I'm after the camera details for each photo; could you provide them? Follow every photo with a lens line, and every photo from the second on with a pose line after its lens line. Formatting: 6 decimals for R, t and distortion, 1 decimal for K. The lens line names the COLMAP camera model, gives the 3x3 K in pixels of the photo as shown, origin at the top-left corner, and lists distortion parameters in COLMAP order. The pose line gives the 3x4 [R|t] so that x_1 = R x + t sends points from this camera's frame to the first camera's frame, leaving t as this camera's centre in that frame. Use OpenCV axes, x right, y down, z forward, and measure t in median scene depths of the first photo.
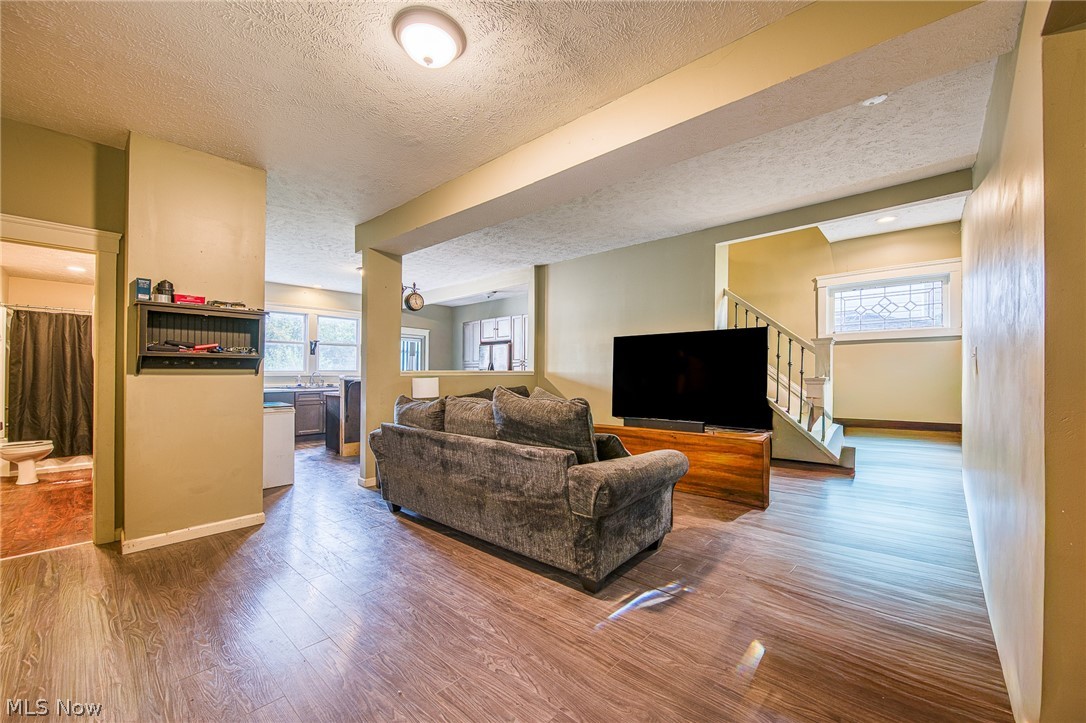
lens RADIAL K [[431.3, 0, 530.5], [0, 431.3, 363.9], [0, 0, 1]] dist [-0.001182, -0.000129]
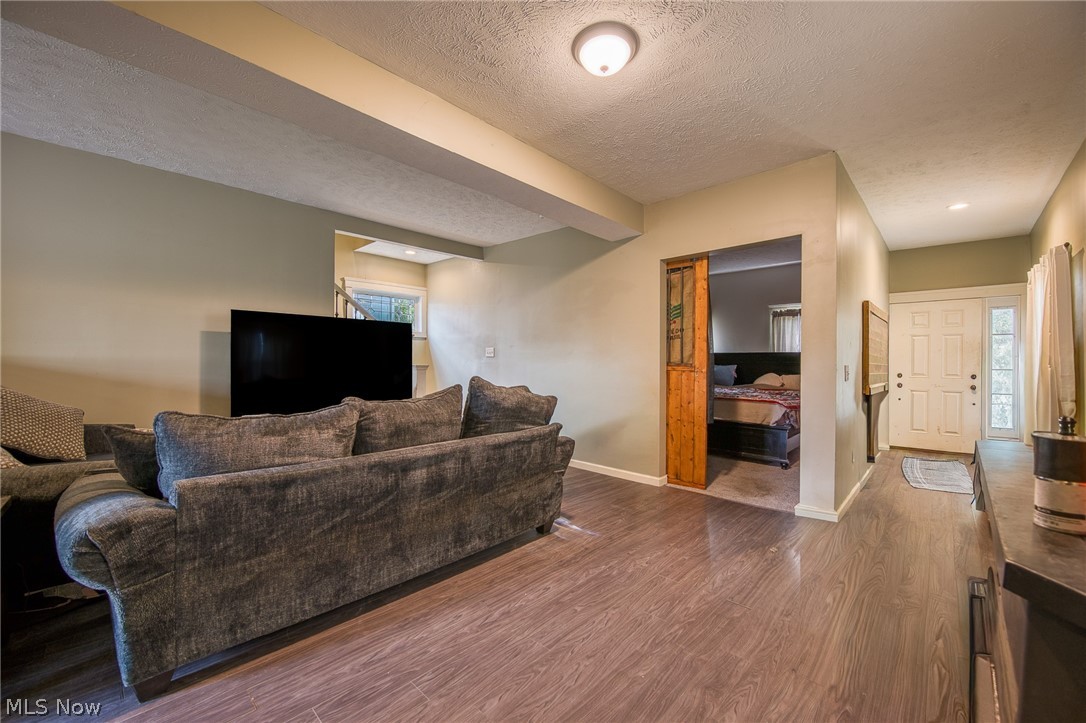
lens RADIAL K [[462.1, 0, 543.0], [0, 462.1, 361.5], [0, 0, 1]] dist [-0.001006, -0.000088]
pose [[-0.022398, -0.000152, 0.999749, -0.918571], [-0.031426, 0.999506, -0.000552, 0.012234], [-0.999255, -0.031430, -0.022392, 0.779735]]
